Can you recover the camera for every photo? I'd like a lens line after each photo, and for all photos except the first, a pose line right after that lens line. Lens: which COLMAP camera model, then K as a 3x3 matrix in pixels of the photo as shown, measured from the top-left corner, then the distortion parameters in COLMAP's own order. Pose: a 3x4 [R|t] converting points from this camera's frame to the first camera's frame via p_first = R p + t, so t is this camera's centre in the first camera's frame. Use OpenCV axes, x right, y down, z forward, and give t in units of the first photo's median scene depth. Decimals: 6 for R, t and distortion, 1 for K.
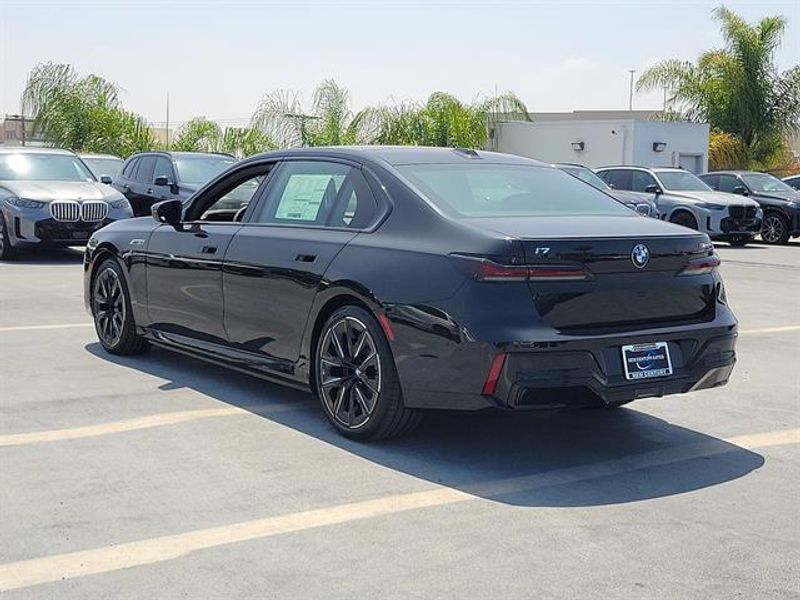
lens RADIAL K [[1266.5, 0, 400.0], [0, 1266.5, 300.0], [0, 0, 1]] dist [-0.010978, -0.049850]
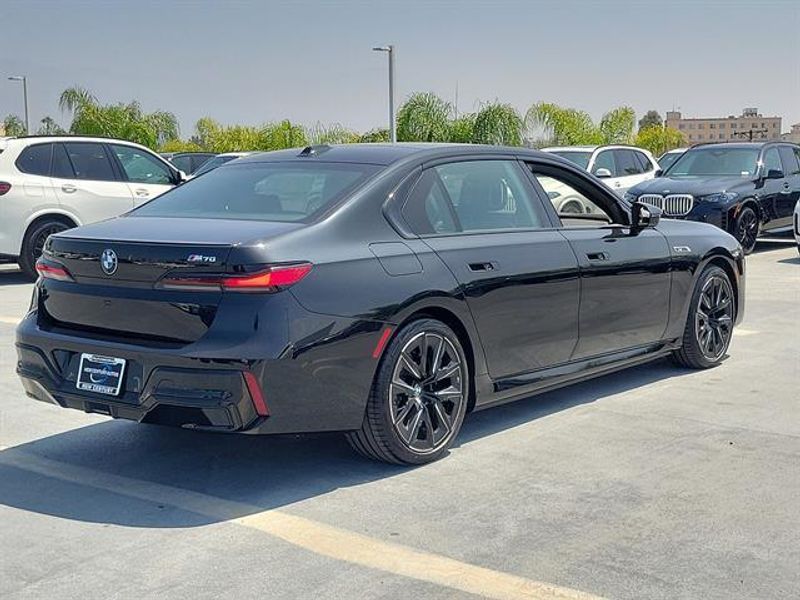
lens RADIAL K [[1266.5, 0, 400.0], [0, 1266.5, 300.0], [0, 0, 1]] dist [-0.010978, -0.049850]
pose [[0.247863, 0.092446, -0.964374, 1.138494], [-0.088914, 0.993406, 0.072377, -0.092830], [0.964706, 0.067807, 0.254448, 0.970520]]
